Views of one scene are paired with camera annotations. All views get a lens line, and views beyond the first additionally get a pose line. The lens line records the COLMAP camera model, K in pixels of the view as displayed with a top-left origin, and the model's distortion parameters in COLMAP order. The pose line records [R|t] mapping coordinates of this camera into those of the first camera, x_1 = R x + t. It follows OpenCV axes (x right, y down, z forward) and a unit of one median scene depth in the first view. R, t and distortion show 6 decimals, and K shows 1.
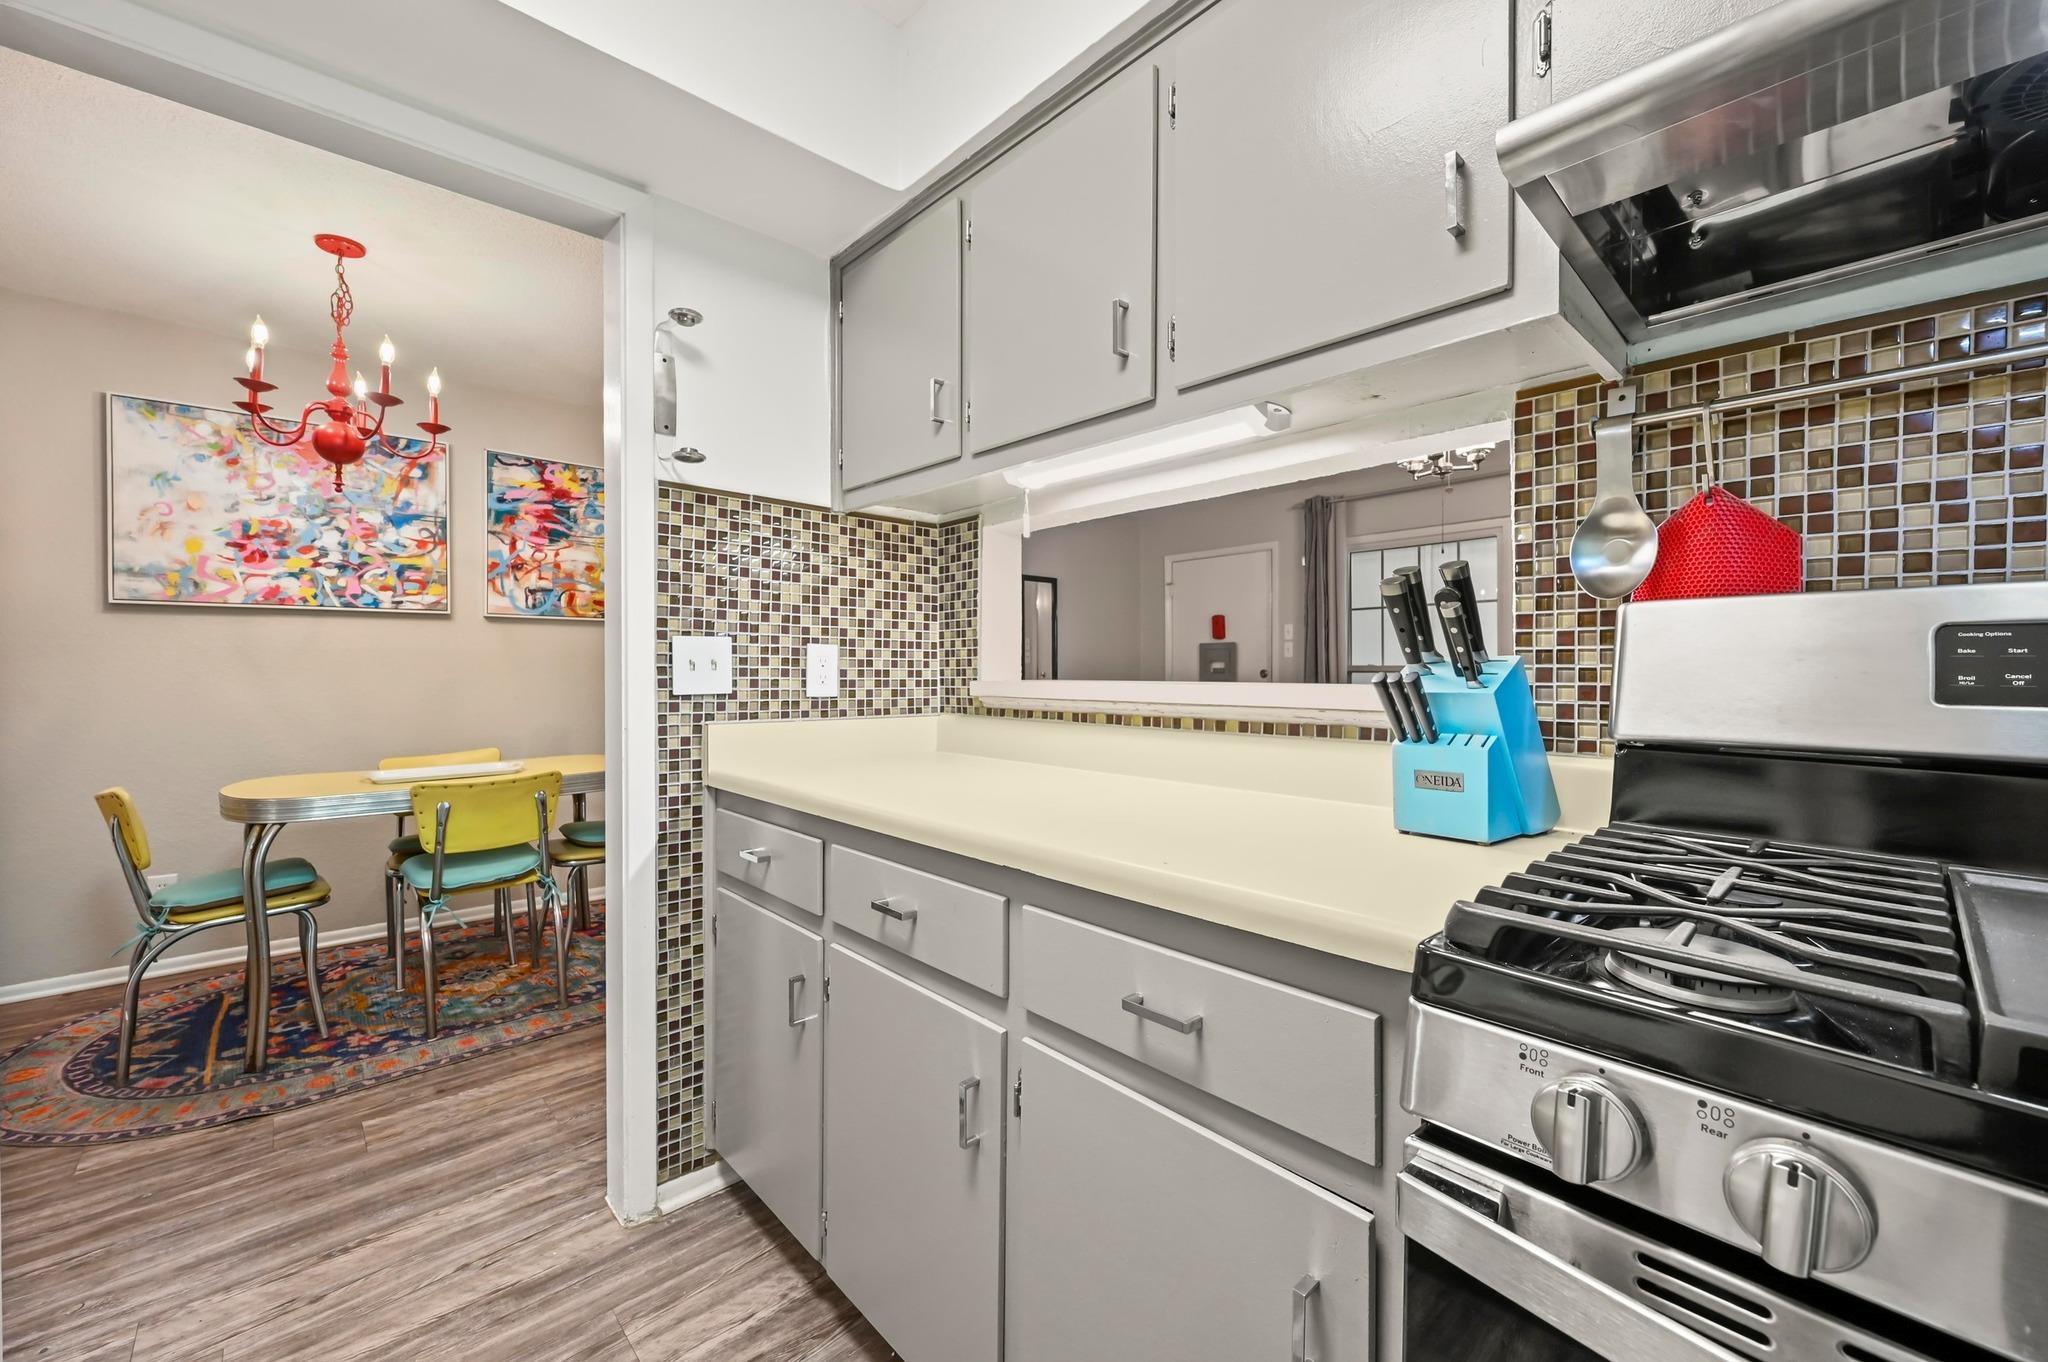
lens RADIAL K [[808.5, 0, 1026.1], [0, 808.5, 676.2], [0, 0, 1]] dist [-0.002760, 0.000548]
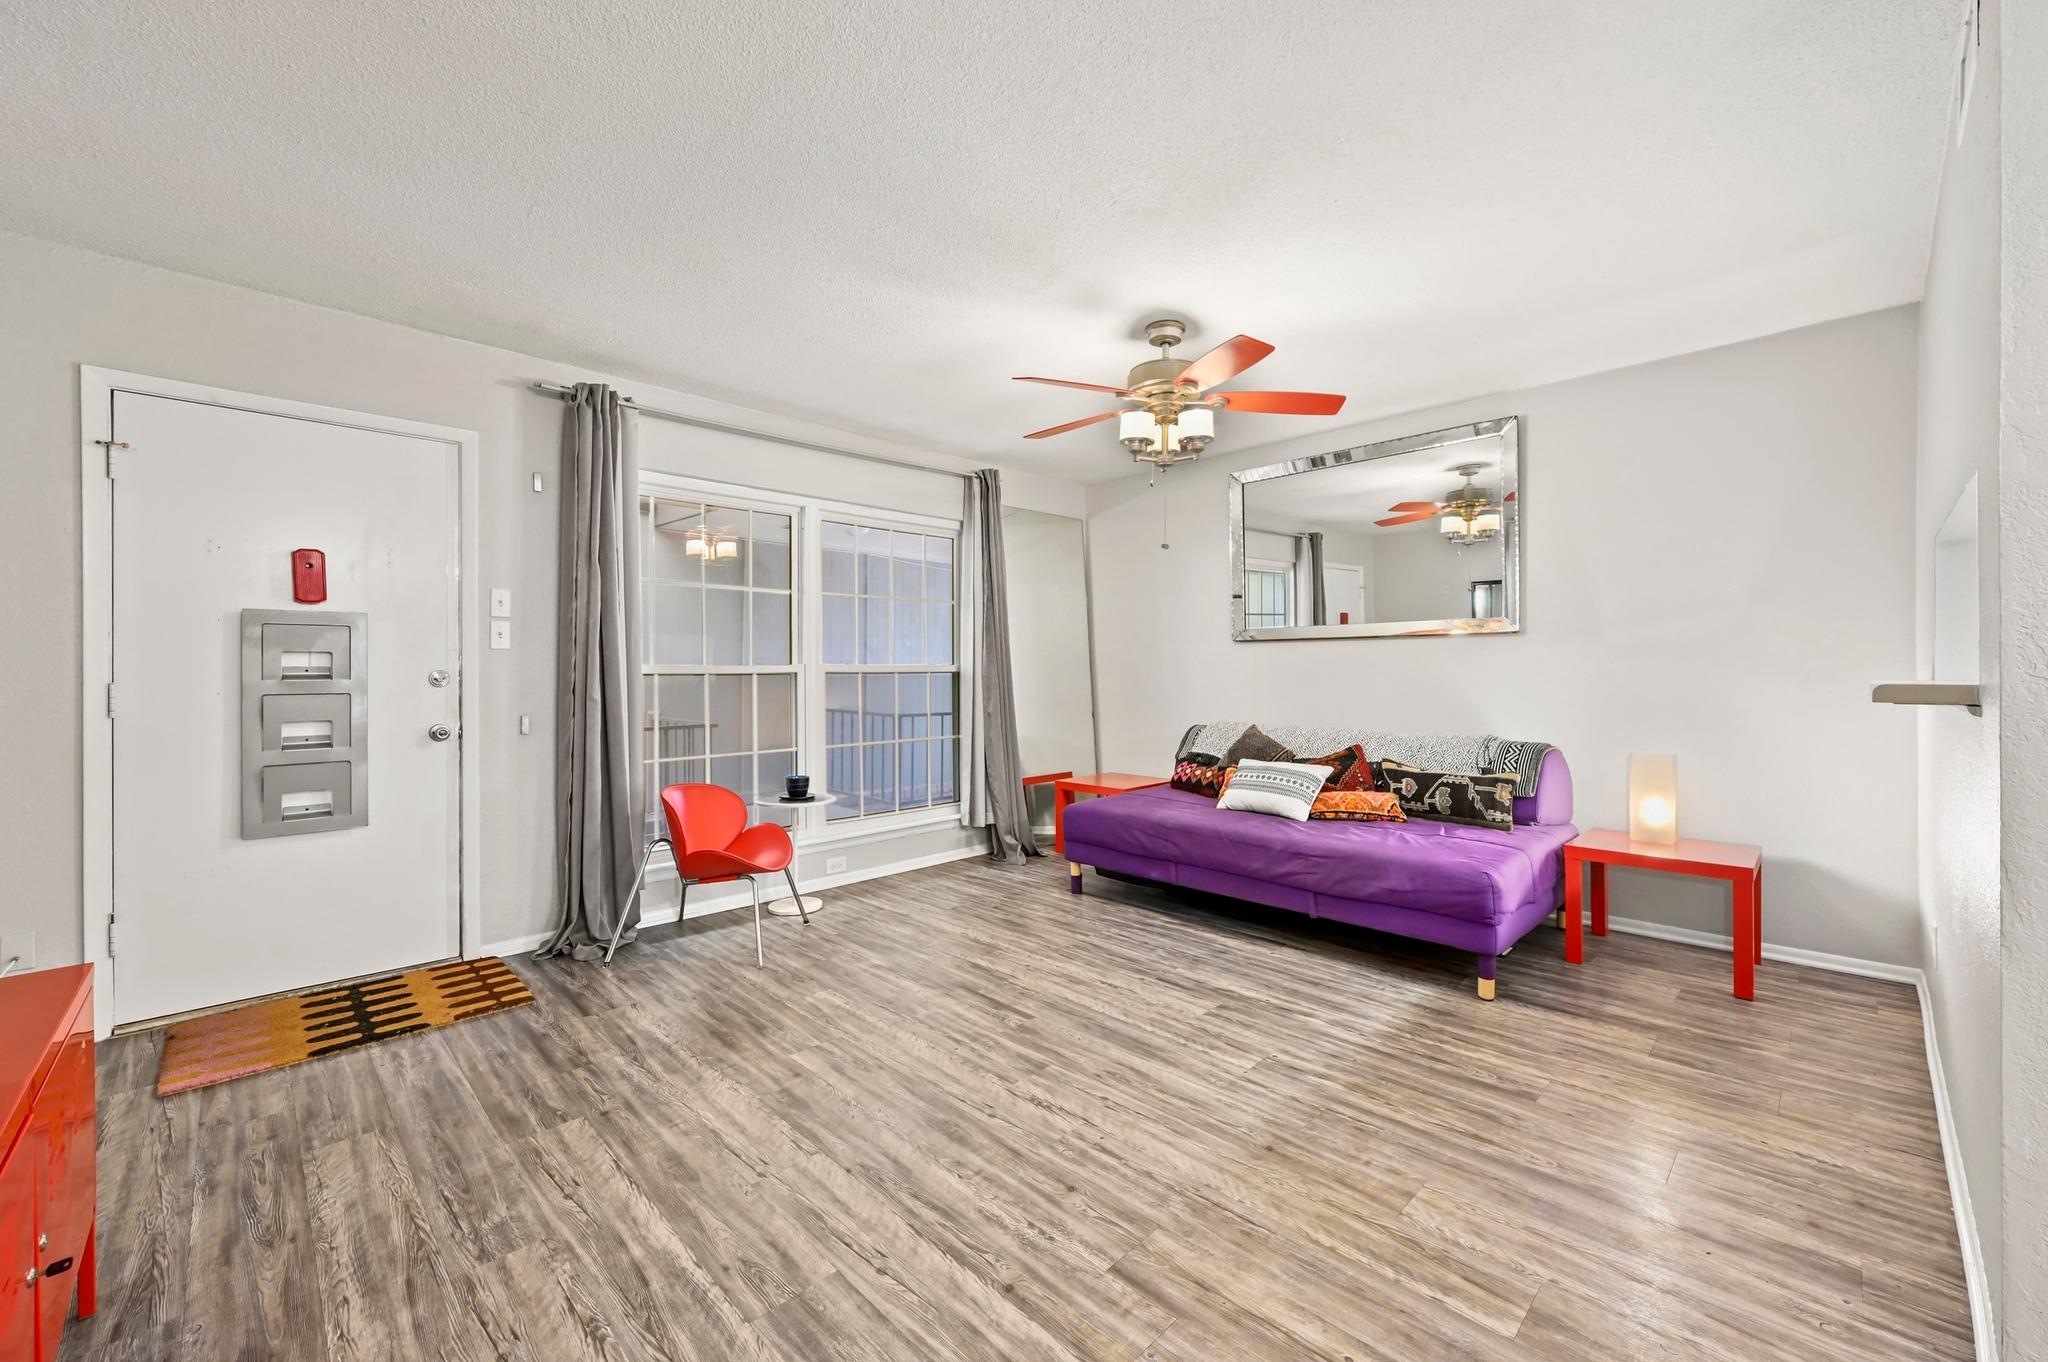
lens RADIAL K [[808.5, 0, 1033.0], [0, 808.5, 662.8], [0, 0, 1]] dist [-0.002760, 0.000548]
pose [[-0.034169, 0.012027, 0.999344, -0.415974], [0.006128, 0.999911, -0.011824, -0.008298], [-0.999397, 0.005720, -0.034240, 1.130583]]
